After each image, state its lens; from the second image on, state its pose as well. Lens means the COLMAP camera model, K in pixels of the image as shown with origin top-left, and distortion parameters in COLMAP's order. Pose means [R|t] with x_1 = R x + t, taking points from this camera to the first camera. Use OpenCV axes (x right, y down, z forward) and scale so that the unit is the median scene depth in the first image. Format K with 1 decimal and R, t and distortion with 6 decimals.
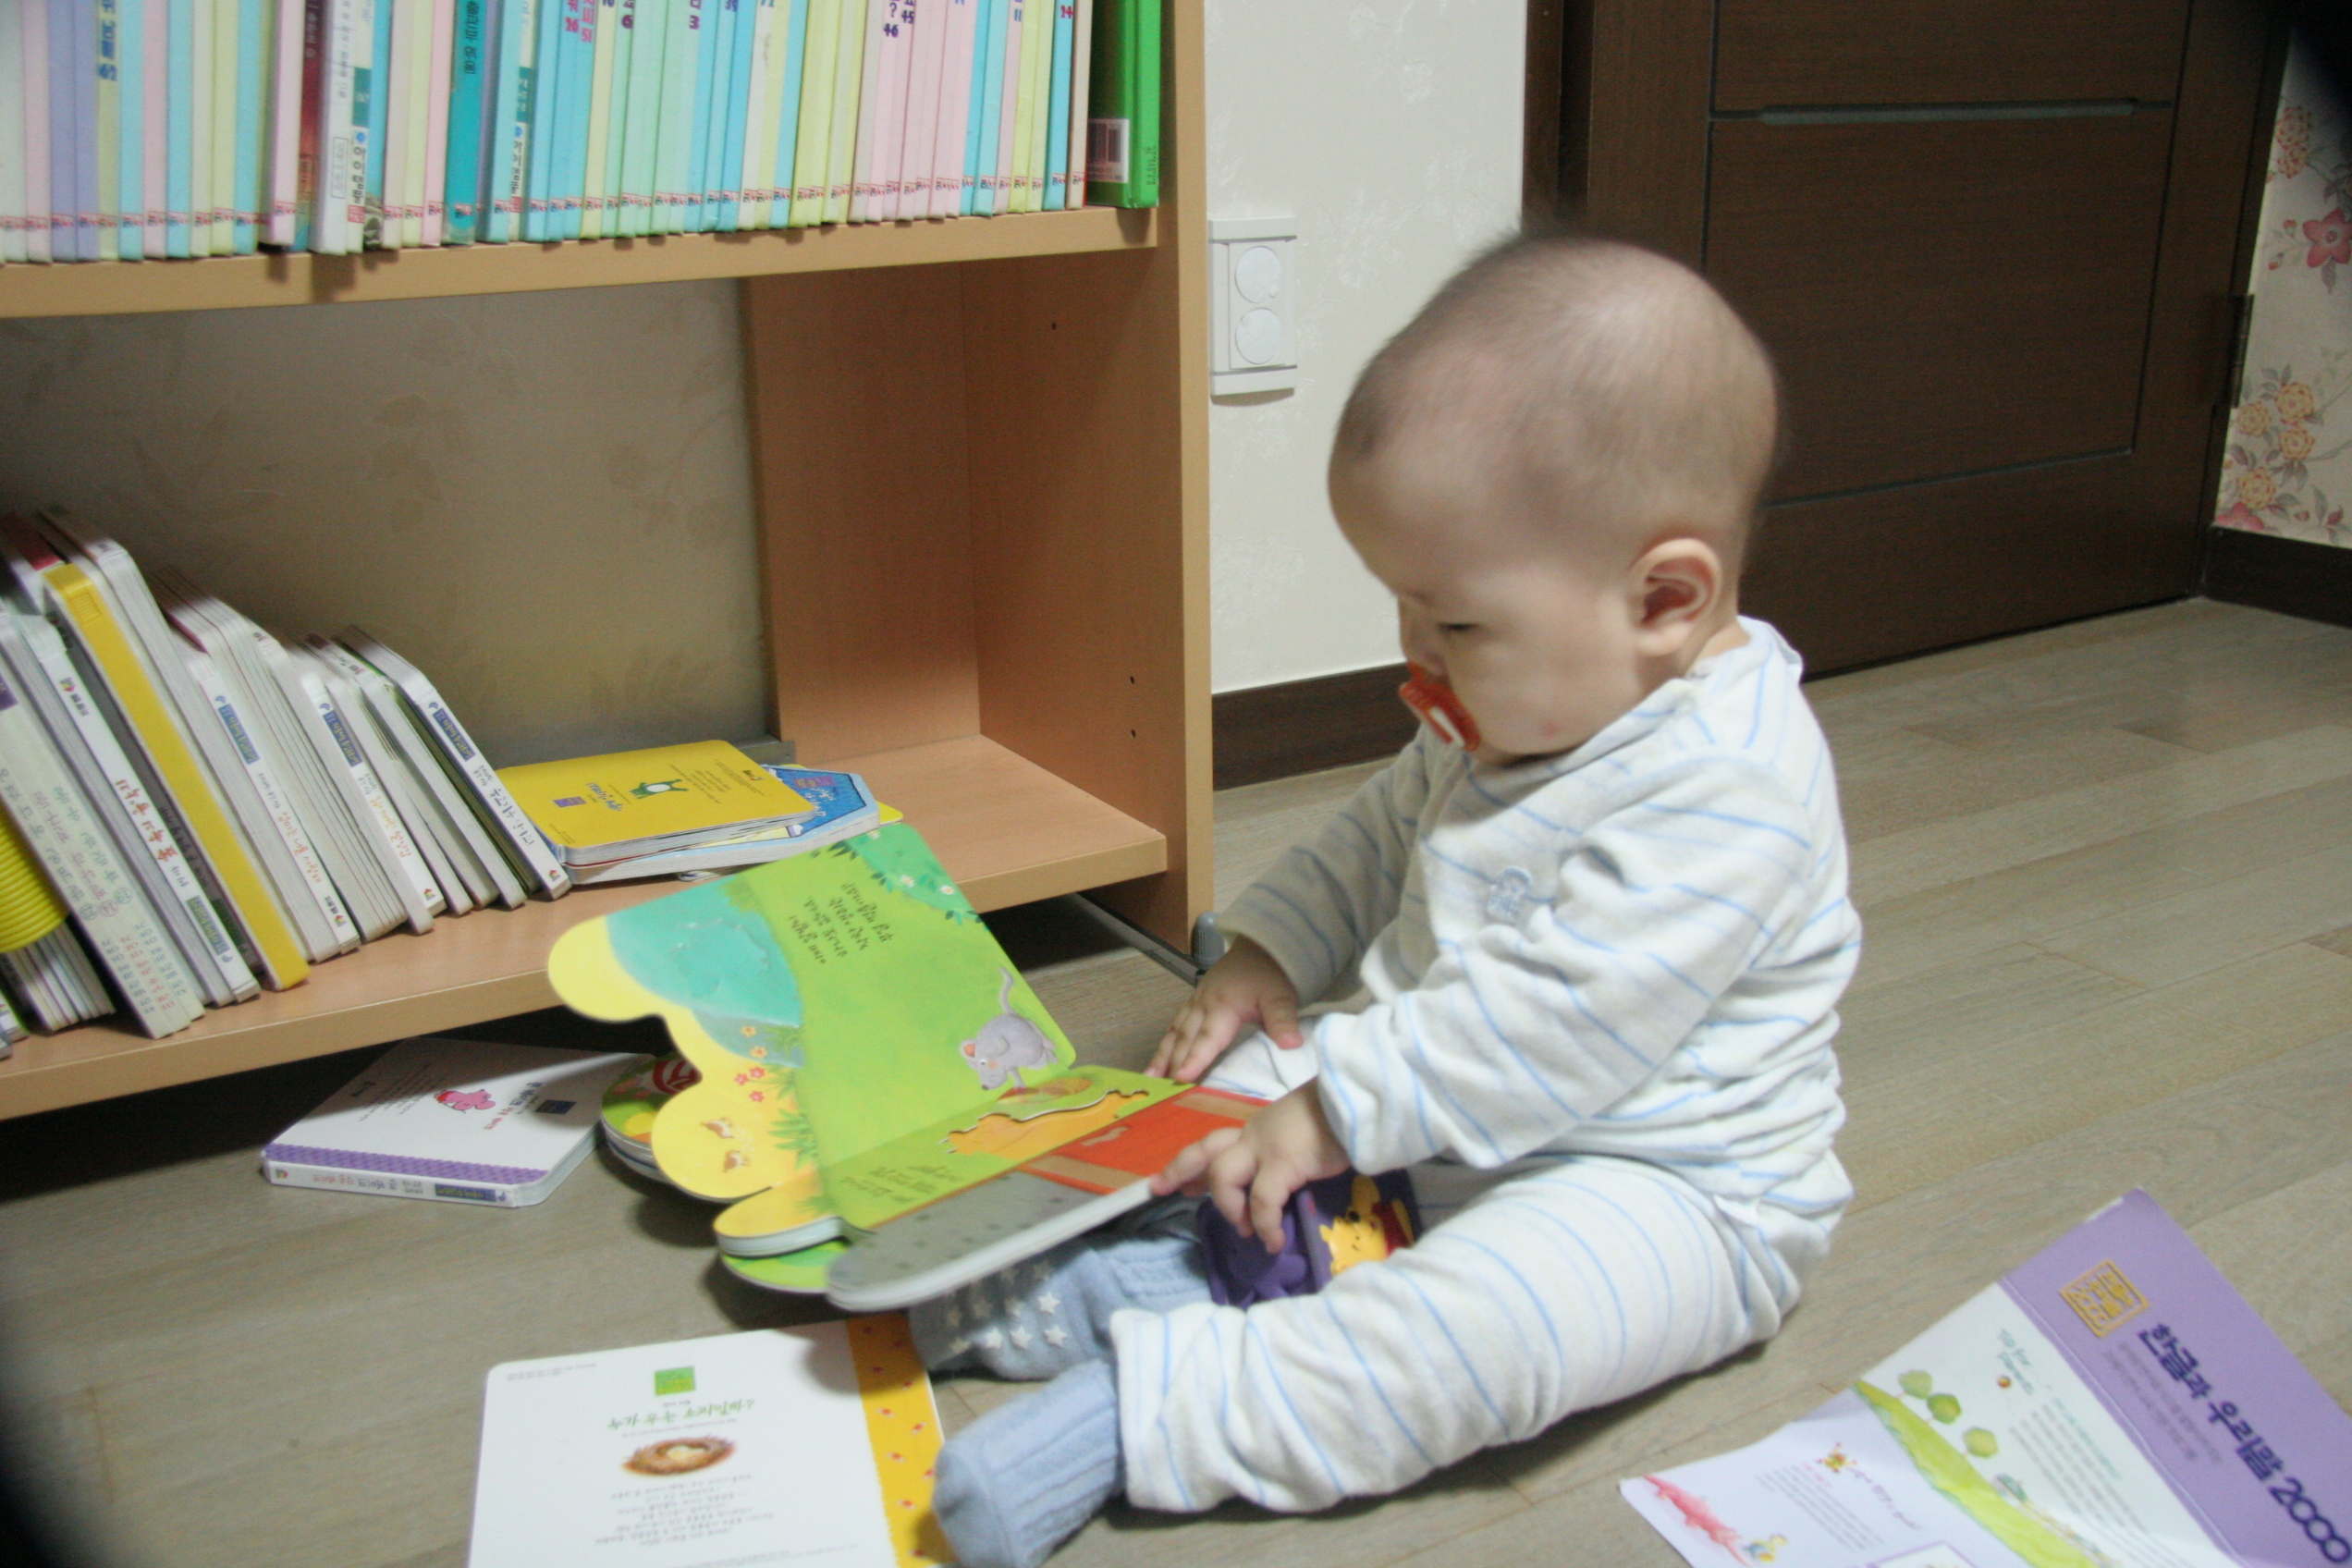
lens RADIAL K [[2257.1, 0, 1270.6], [0, 2257.1, 747.0], [0, 0, 1]] dist [-0.027902, 0.000000]
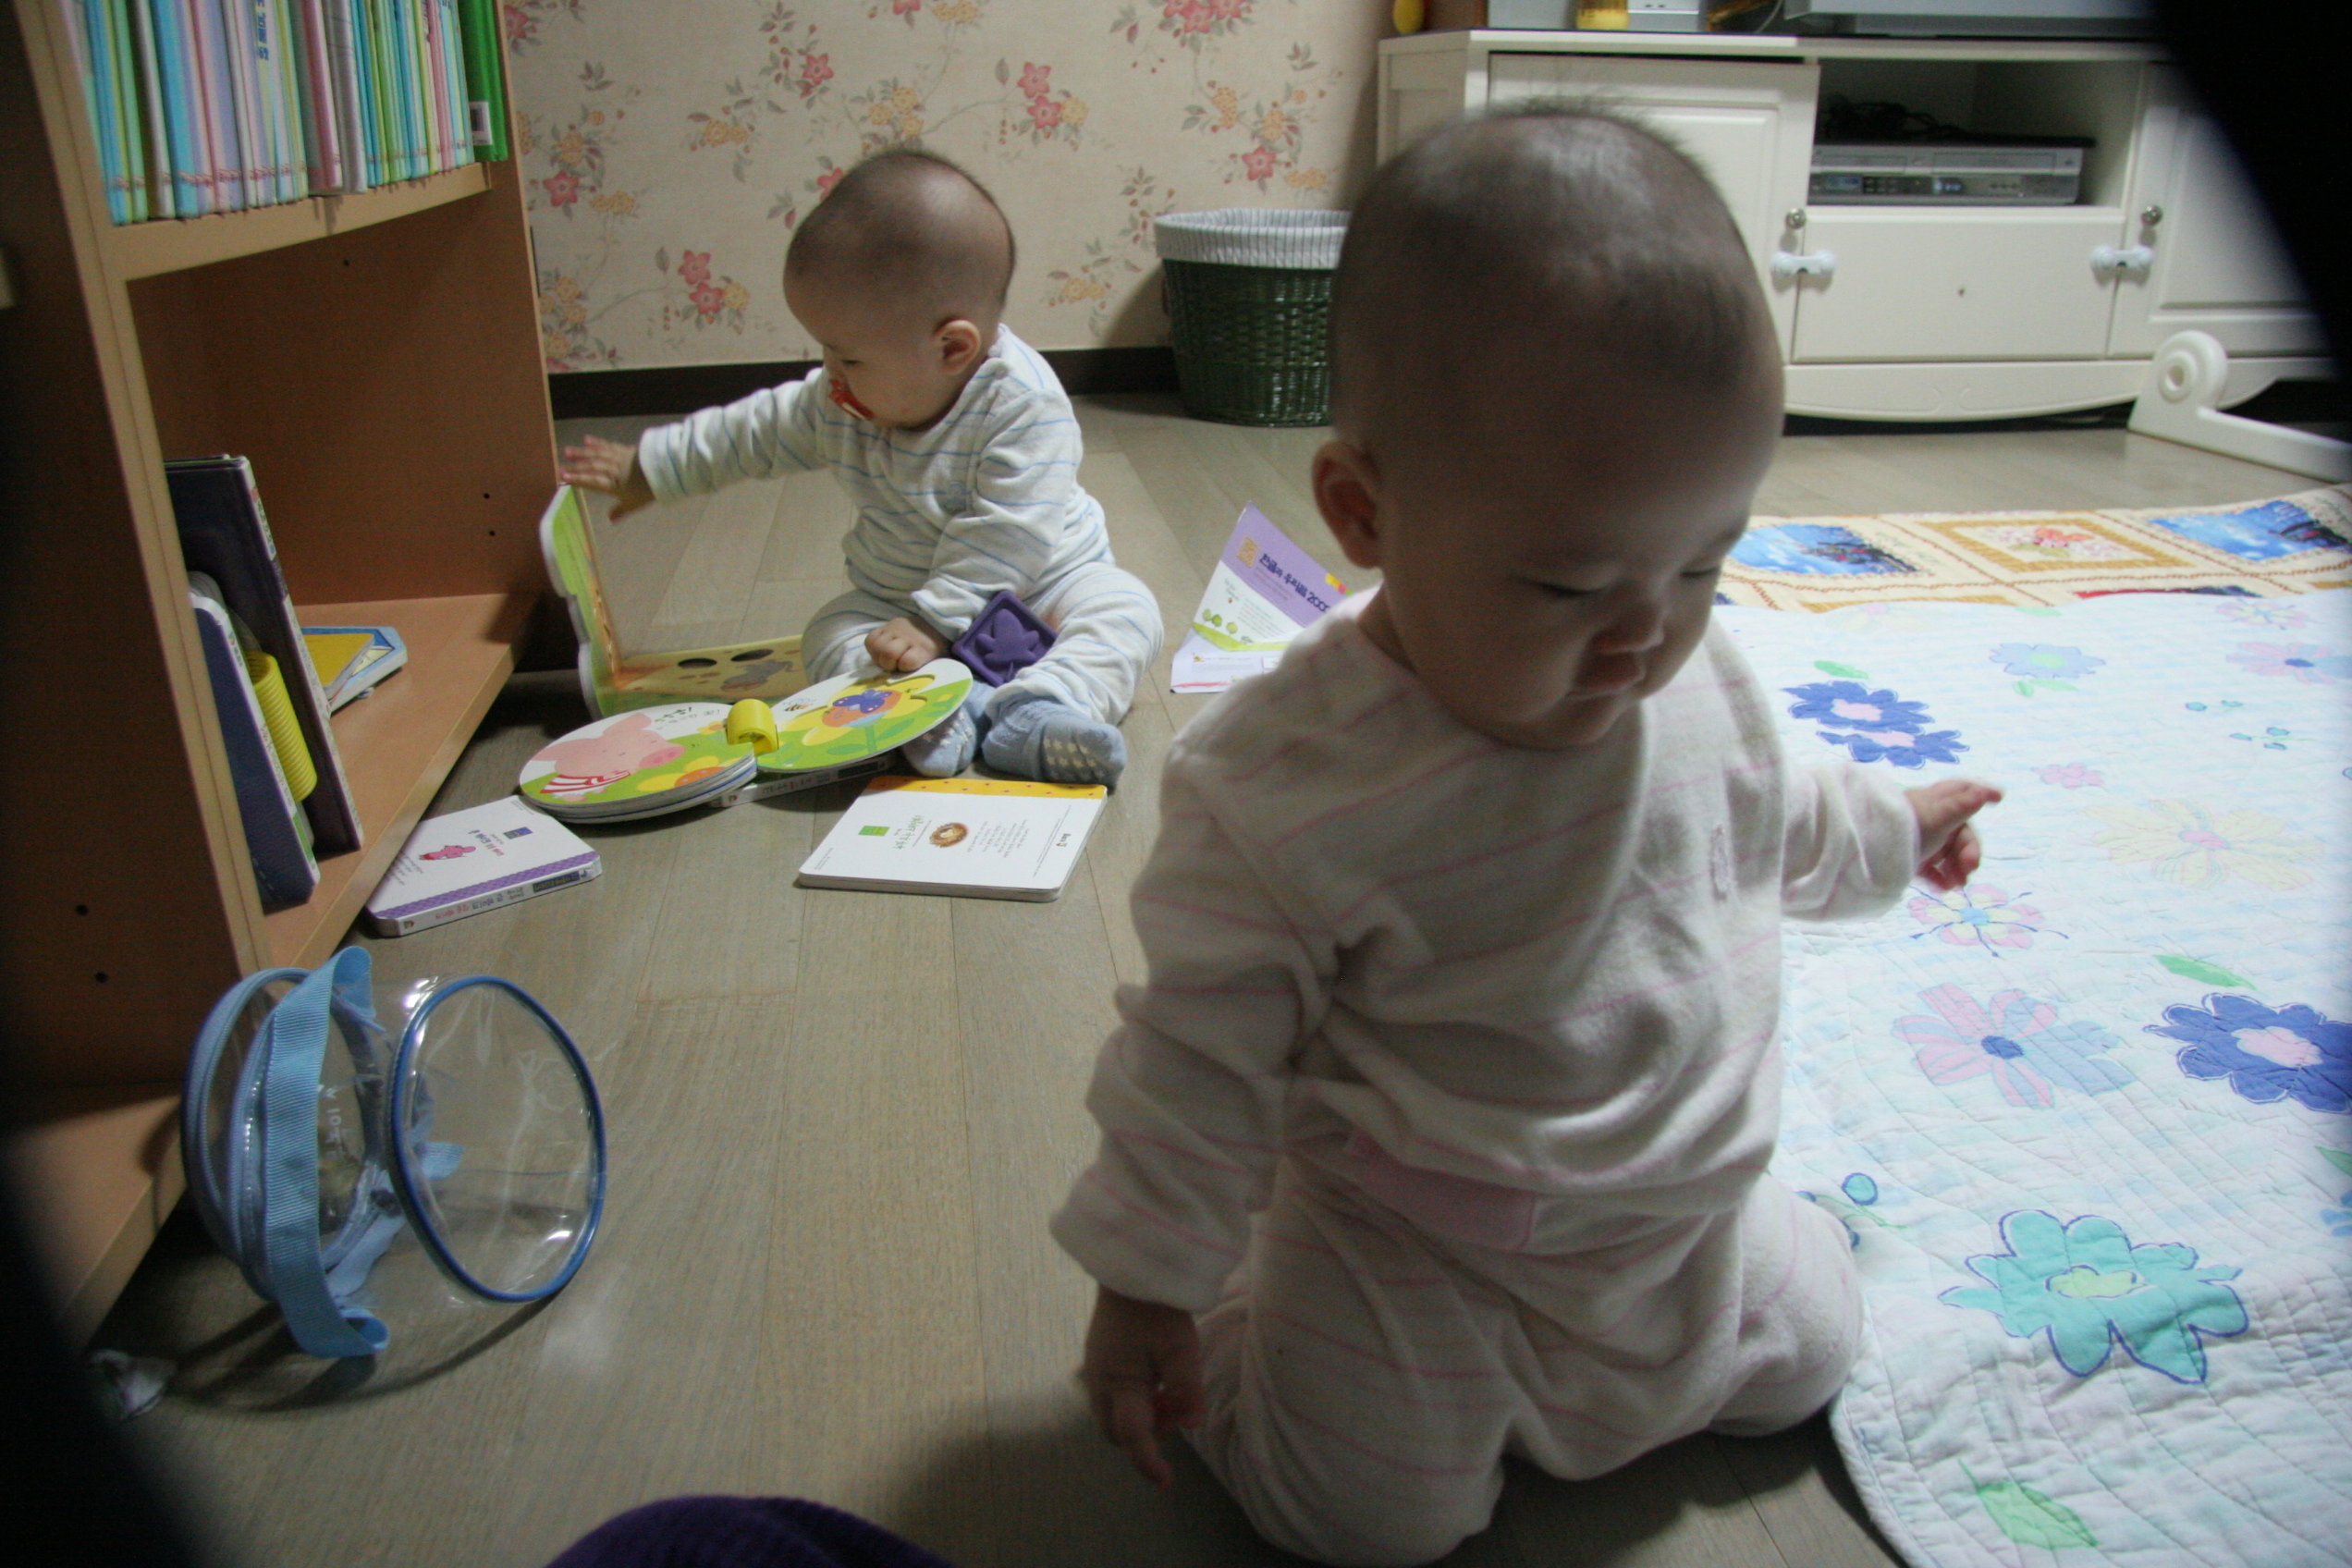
lens RADIAL K [[1832.9, 0, 1193.0], [0, 1832.9, 758.4], [0, 0, 1]] dist [-0.115901, 0.026755]
pose [[0.367227, -0.314335, 0.875407, -1.115806], [0.265686, 0.937402, 0.225142, -0.011985], [-0.891378, 0.149905, 0.427753, 0.155180]]
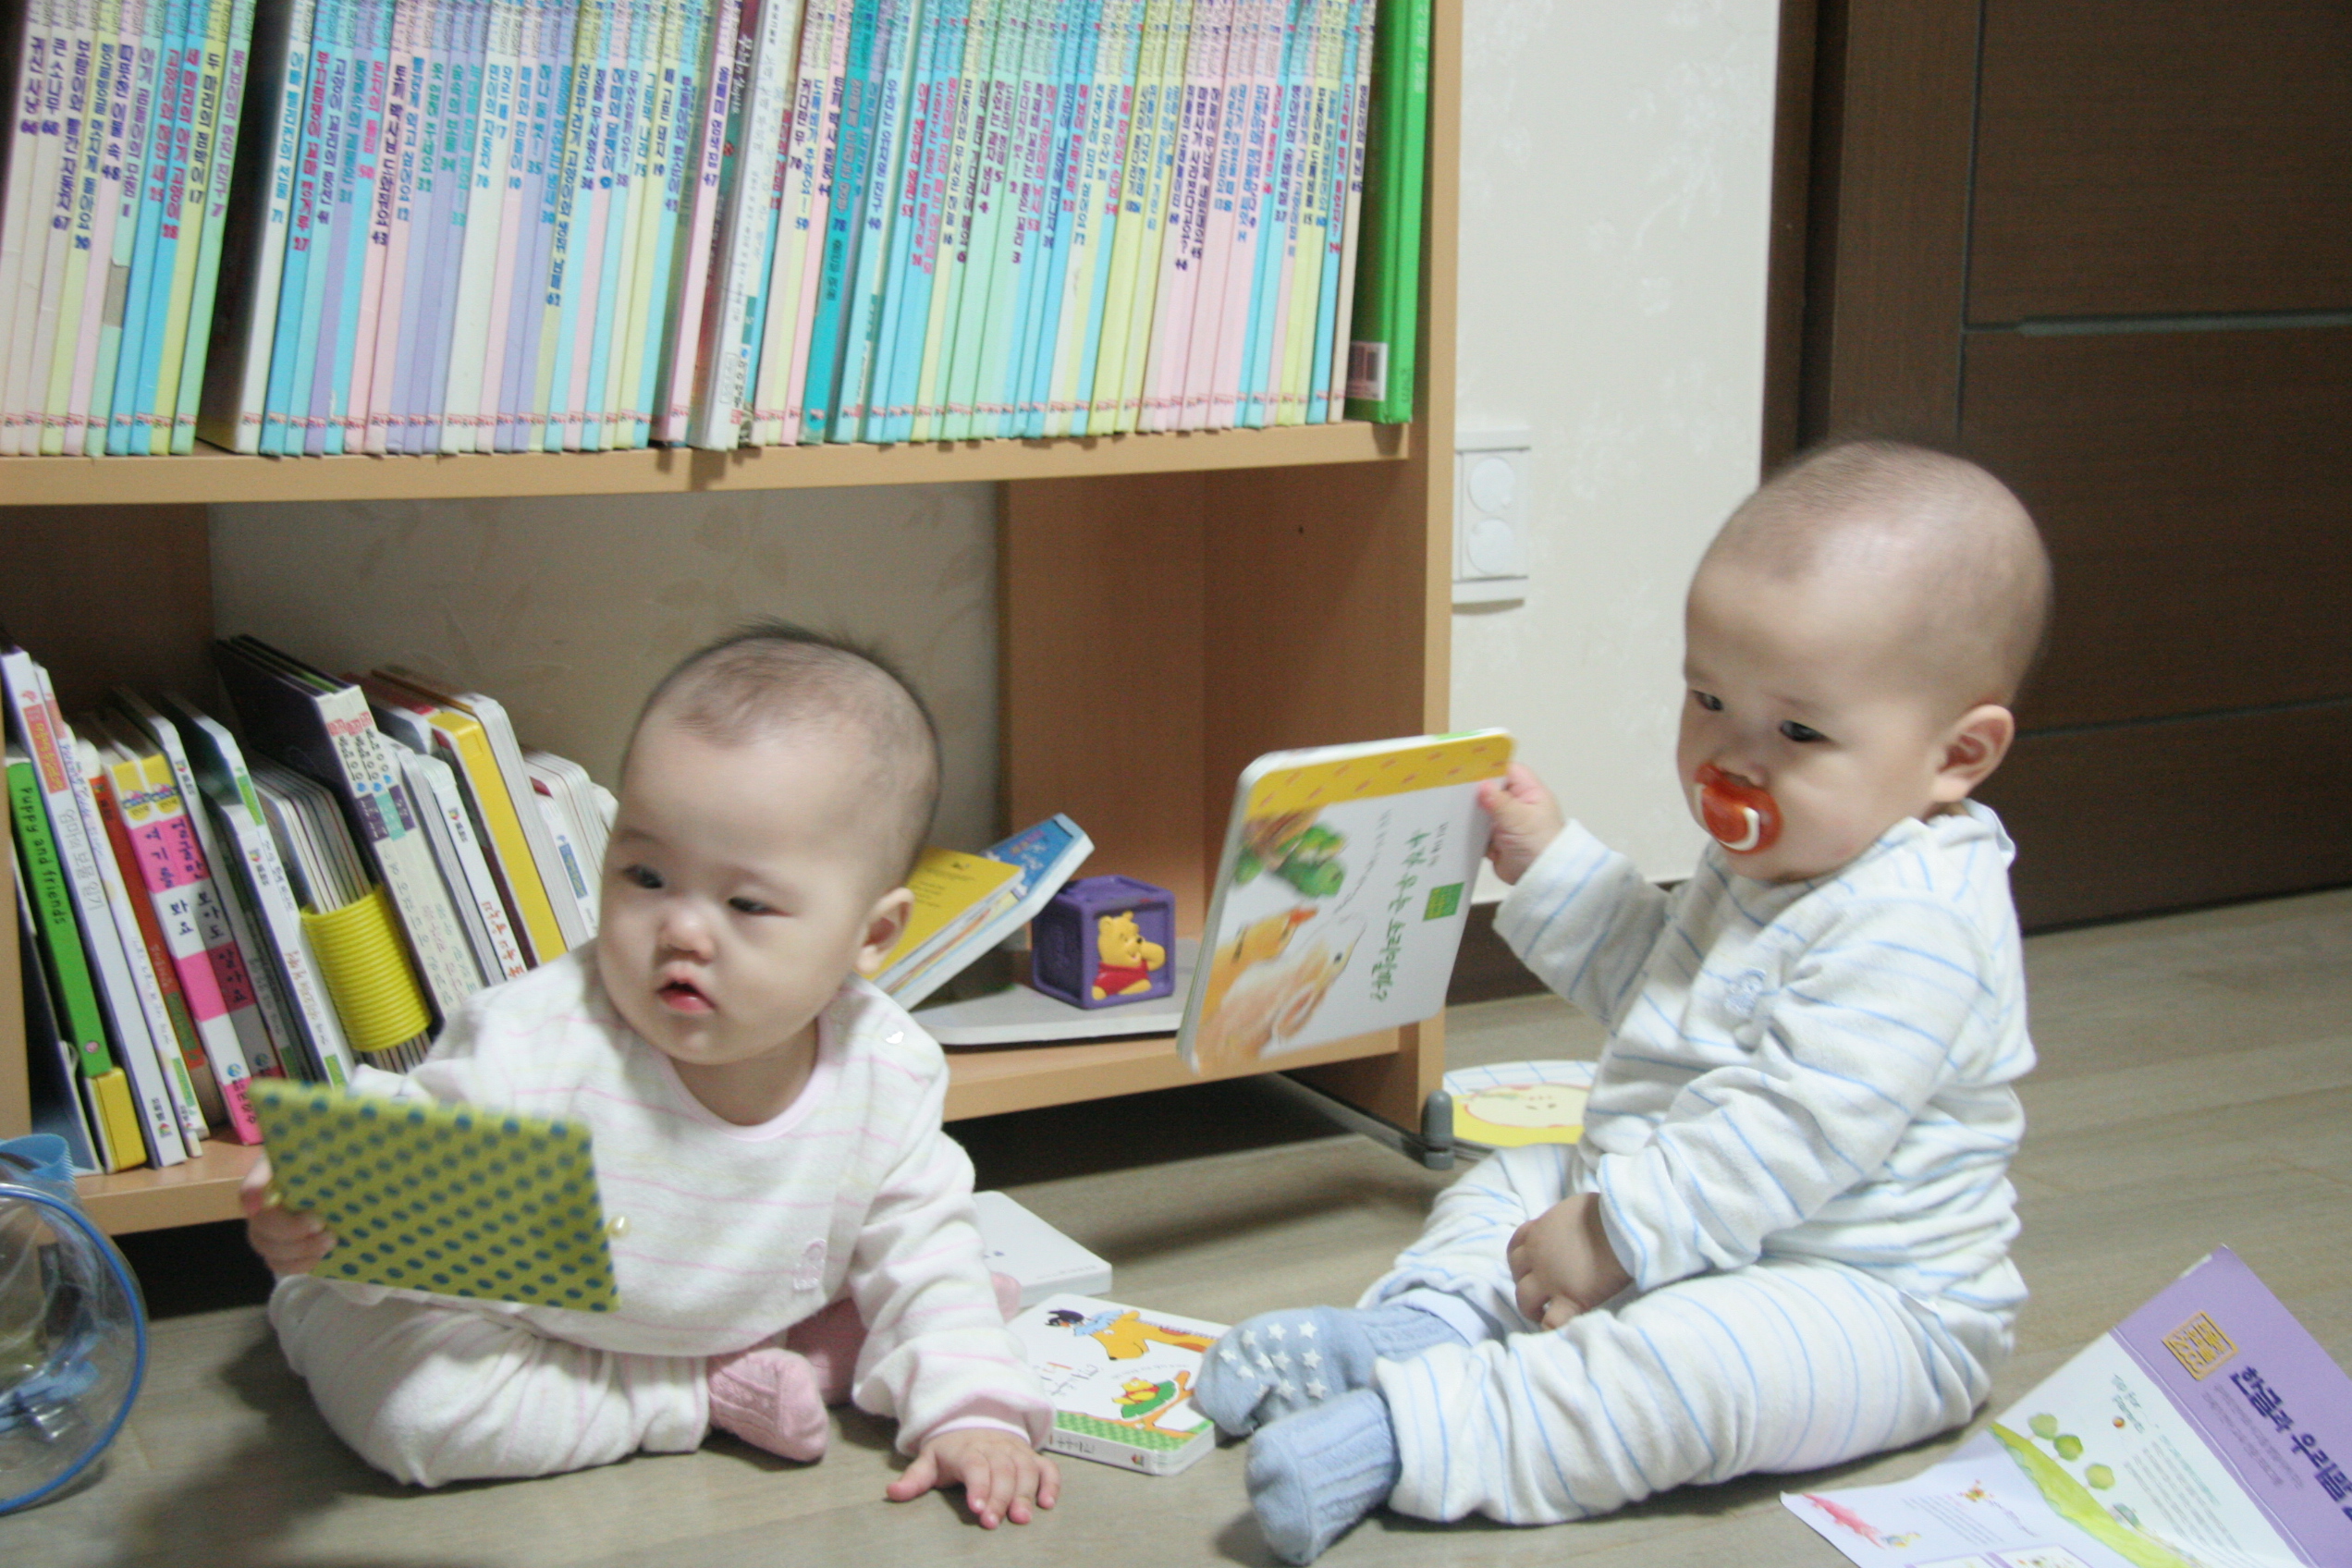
lens RADIAL K [[3074.5, 0, 1263.5], [0, 3074.5, 806.4], [0, 0, 1]] dist [0.104210, 0.000000]
pose [[0.997035, 0.026658, -0.072179, -0.008565], [-0.033599, 0.994744, -0.096724, 0.100713], [0.069221, 0.098862, 0.992691, -0.509245]]
